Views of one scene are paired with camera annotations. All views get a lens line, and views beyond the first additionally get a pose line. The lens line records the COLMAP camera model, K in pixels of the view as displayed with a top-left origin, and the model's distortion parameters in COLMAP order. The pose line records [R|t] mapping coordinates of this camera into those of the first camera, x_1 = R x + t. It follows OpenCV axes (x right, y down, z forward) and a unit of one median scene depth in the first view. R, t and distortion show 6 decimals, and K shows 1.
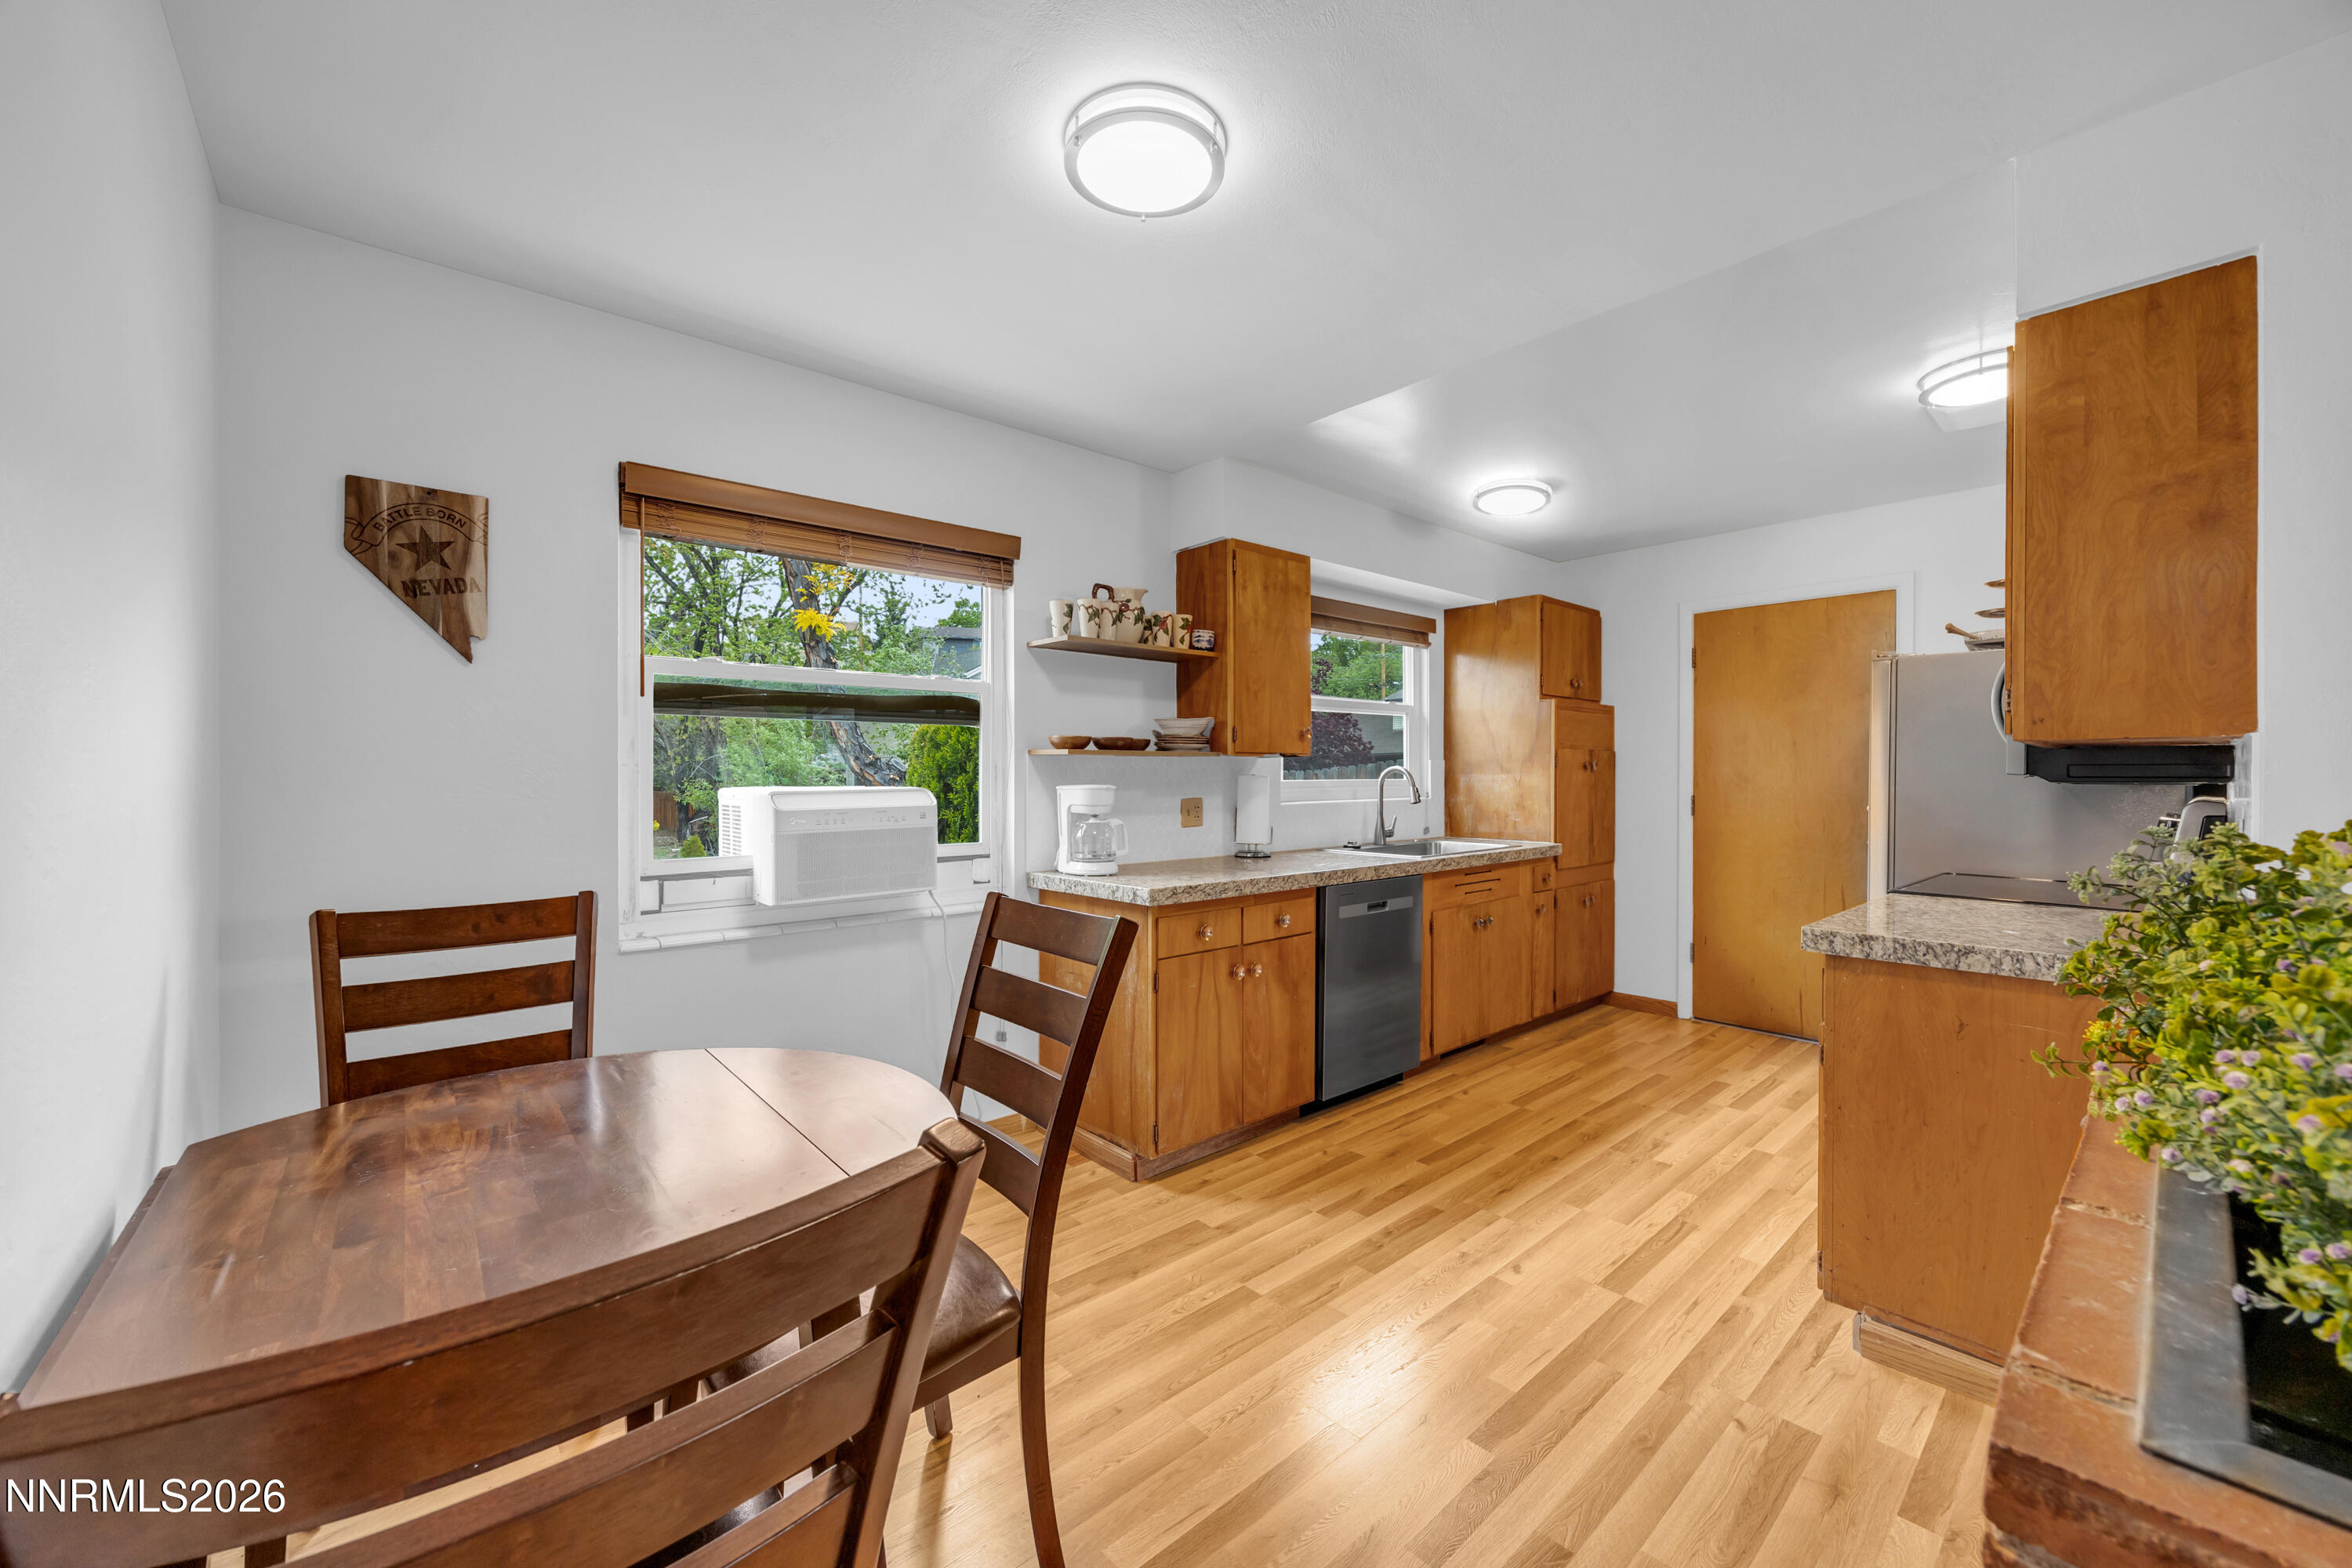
lens RADIAL K [[909.9, 0, 1180.6], [0, 909.9, 782.9], [0, 0, 1]] dist [-0.001902, 0.000521]
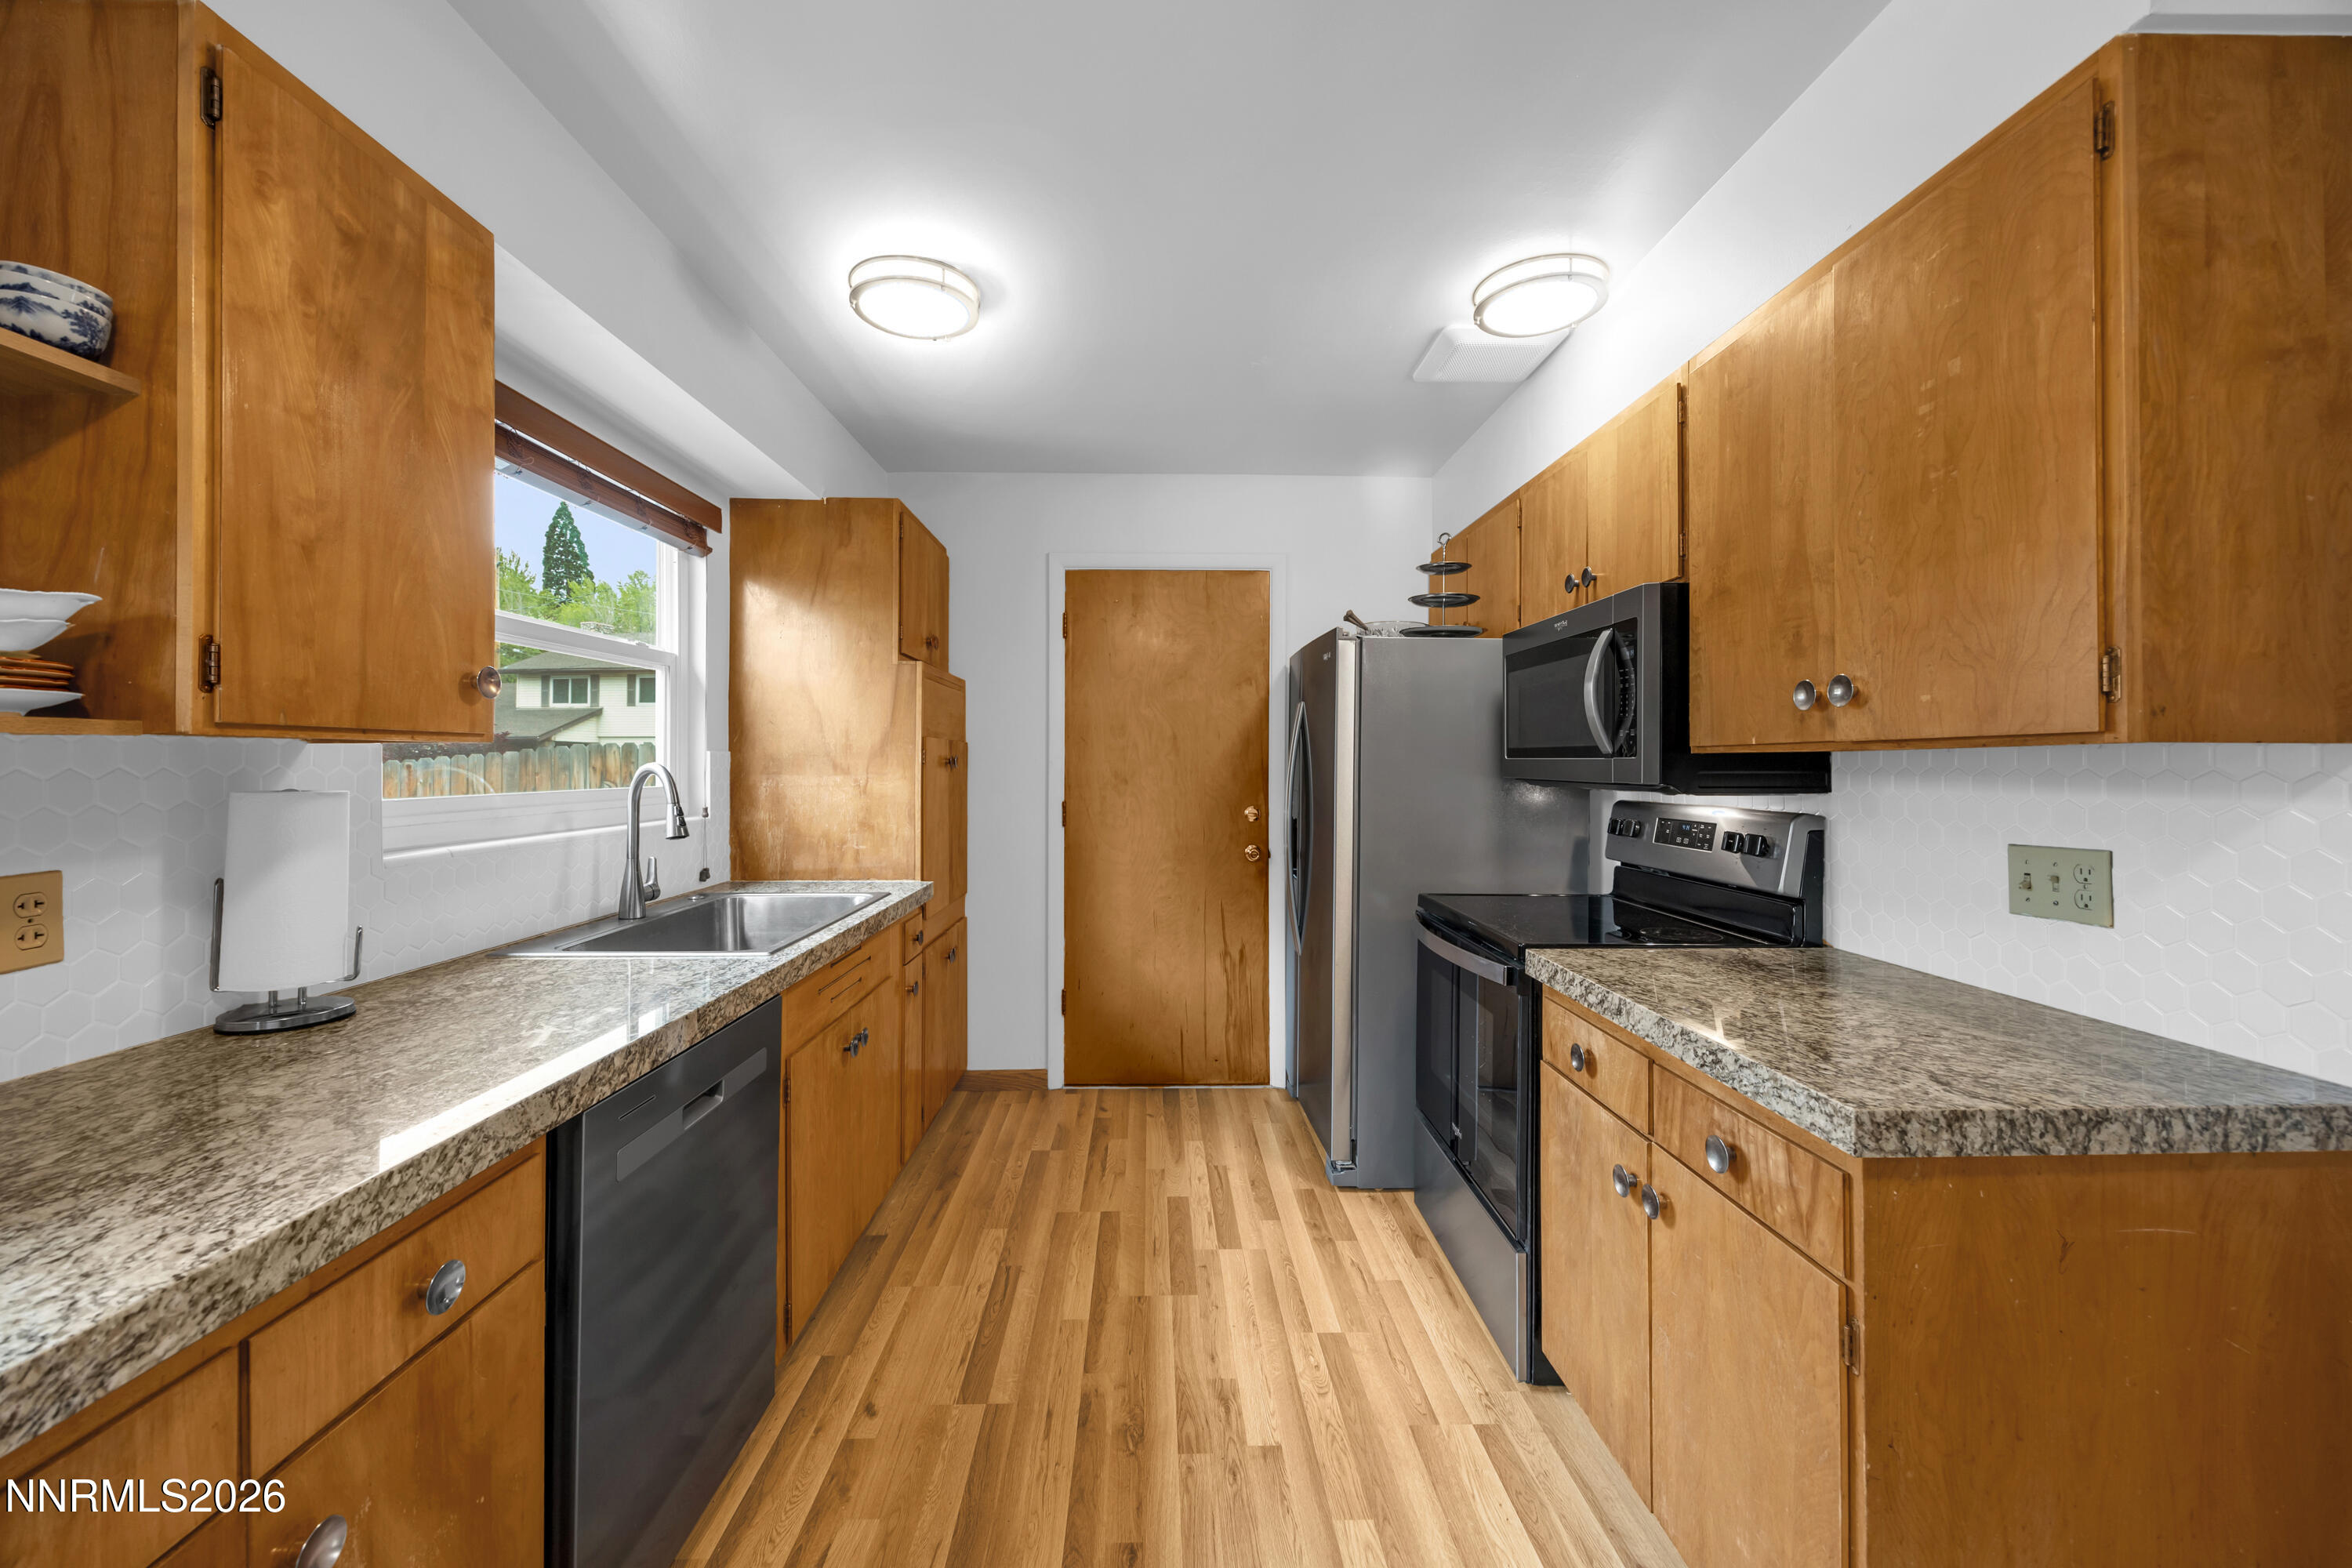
lens RADIAL K [[909.9, 0, 1172.7], [0, 909.9, 765.1], [0, 0, 1]] dist [-0.001902, 0.000521]
pose [[0.648892, 0.001280, 0.760879, 0.037187], [0.004371, 0.999976, -0.005410, -0.016330], [-0.760868, 0.006836, 0.648871, 0.554894]]
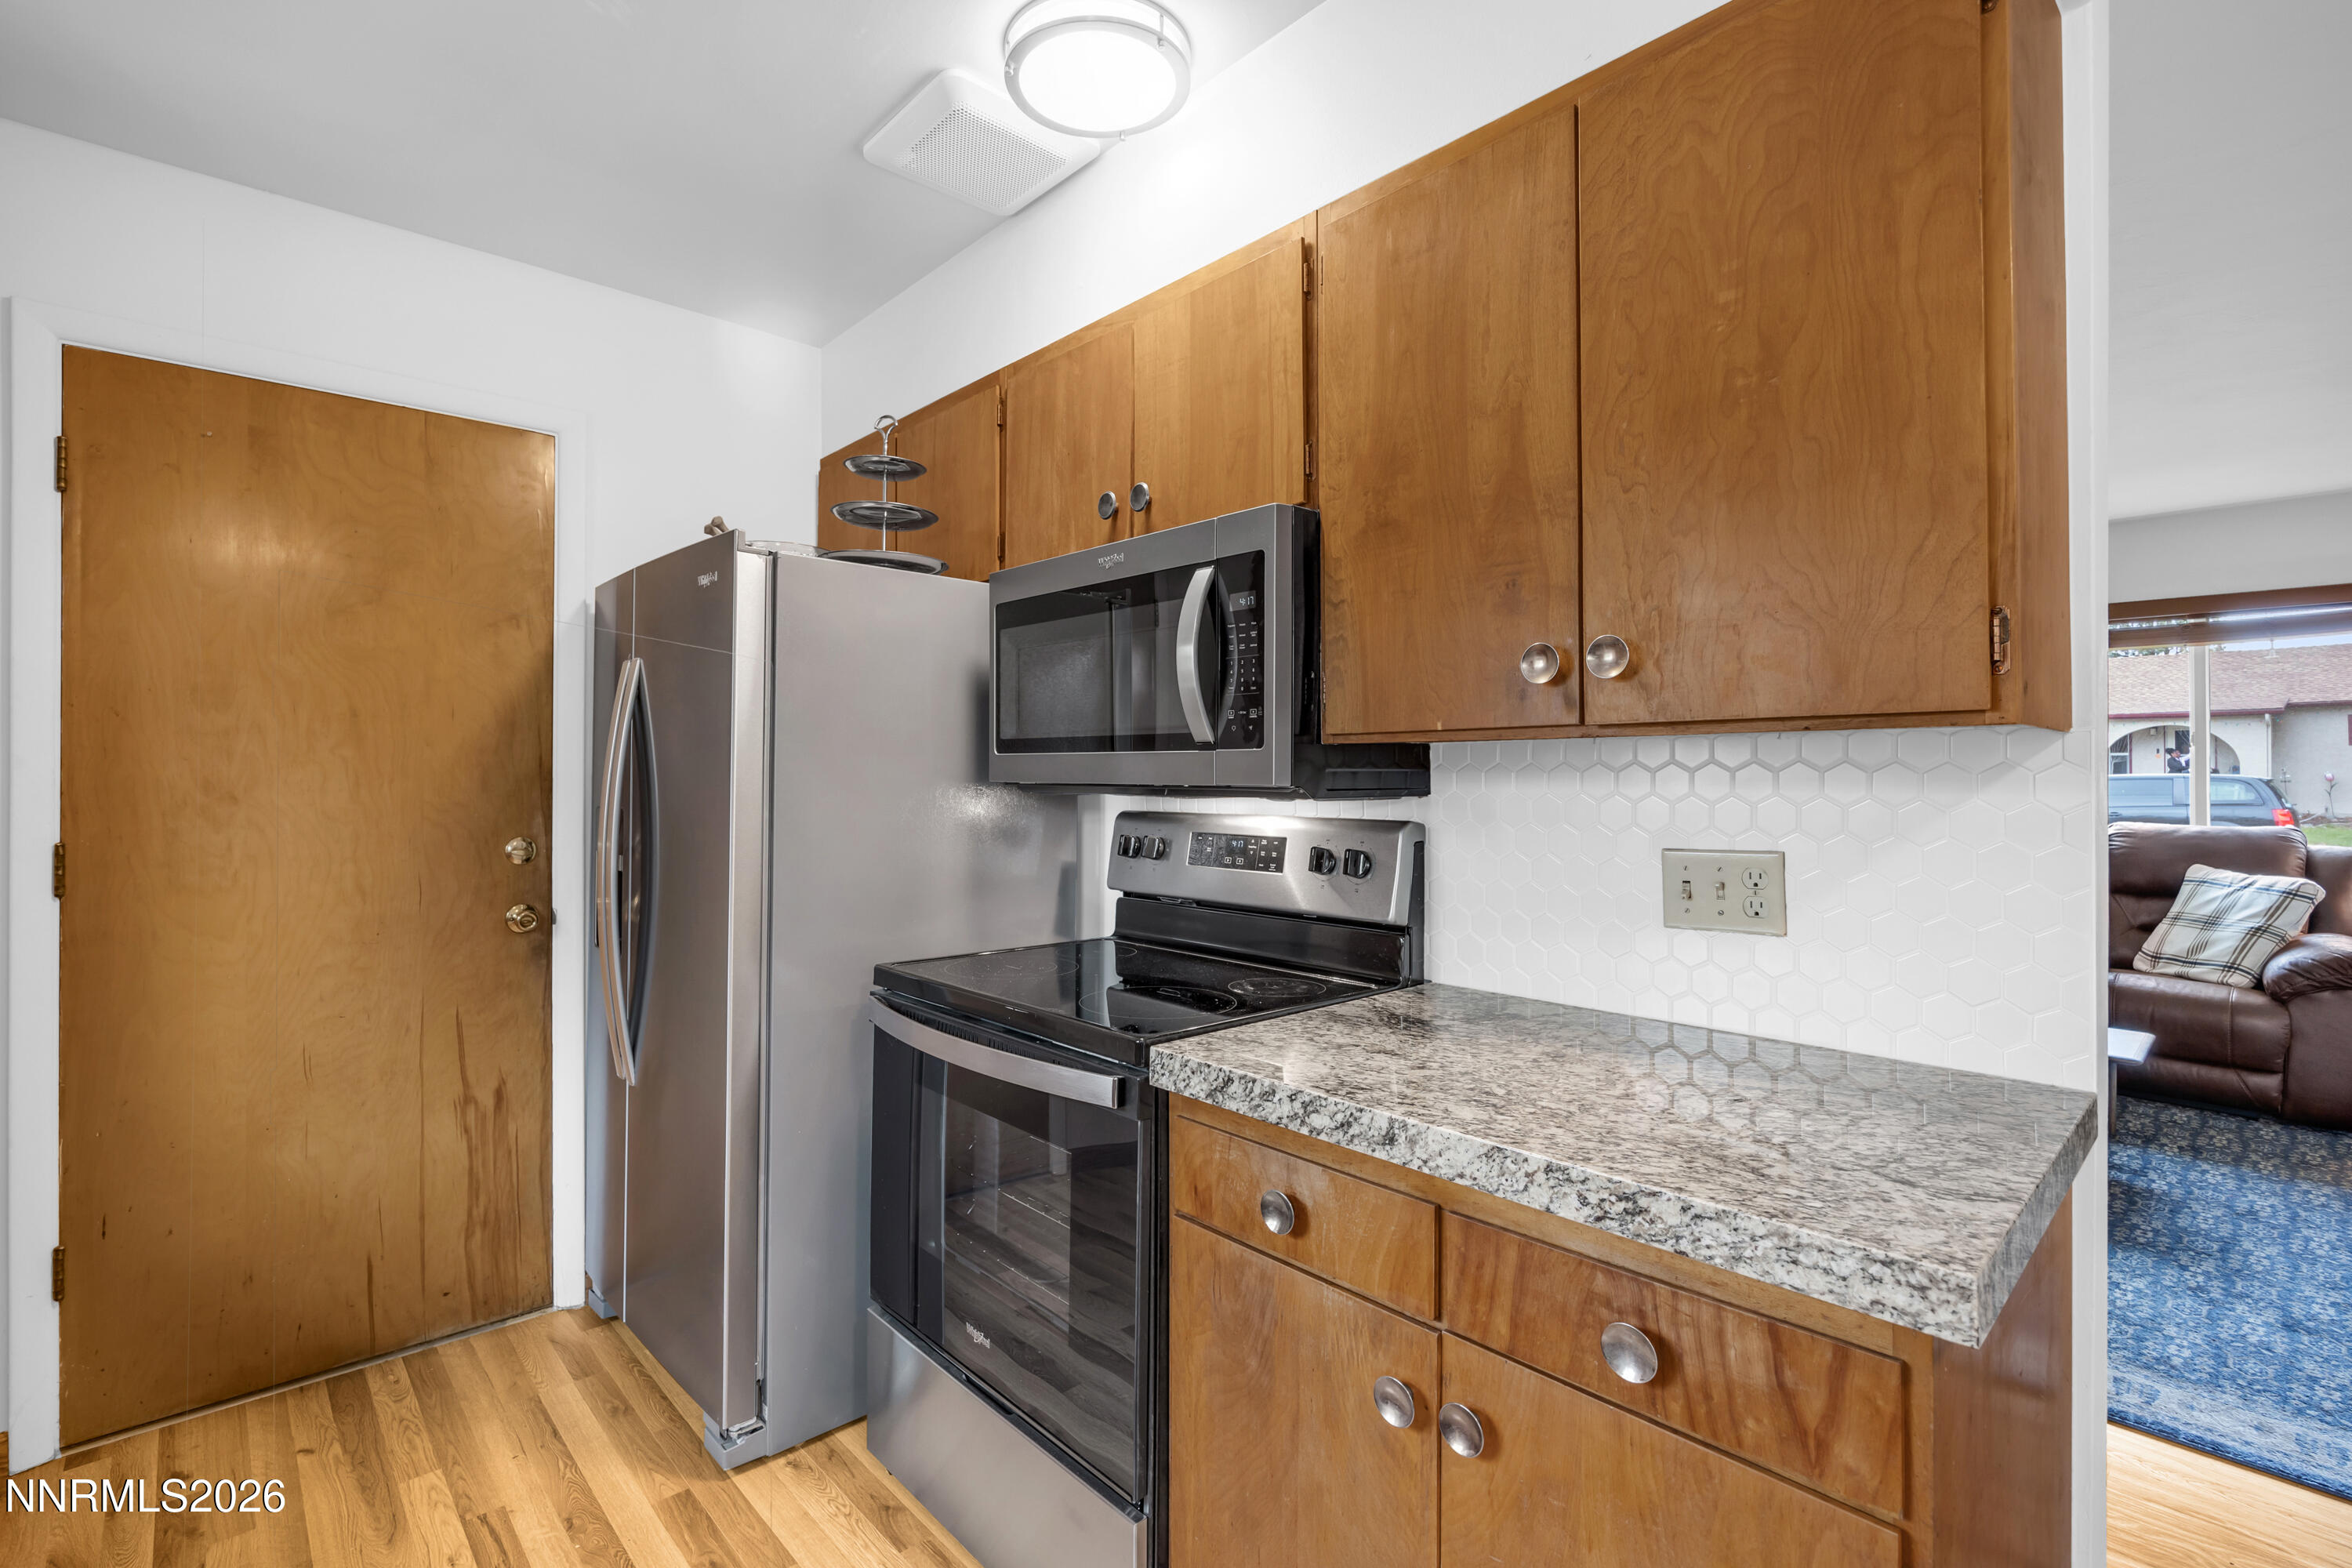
lens RADIAL K [[1068.3, 0, 1156.5], [0, 1068.3, 779.1], [0, 0, 1]] dist [-0.003739, -0.000022]
pose [[-0.006447, -0.001695, 0.999978, 0.177480], [0.008219, 0.999965, 0.001748, -0.011029], [-0.999945, 0.008230, -0.006433, 0.741982]]
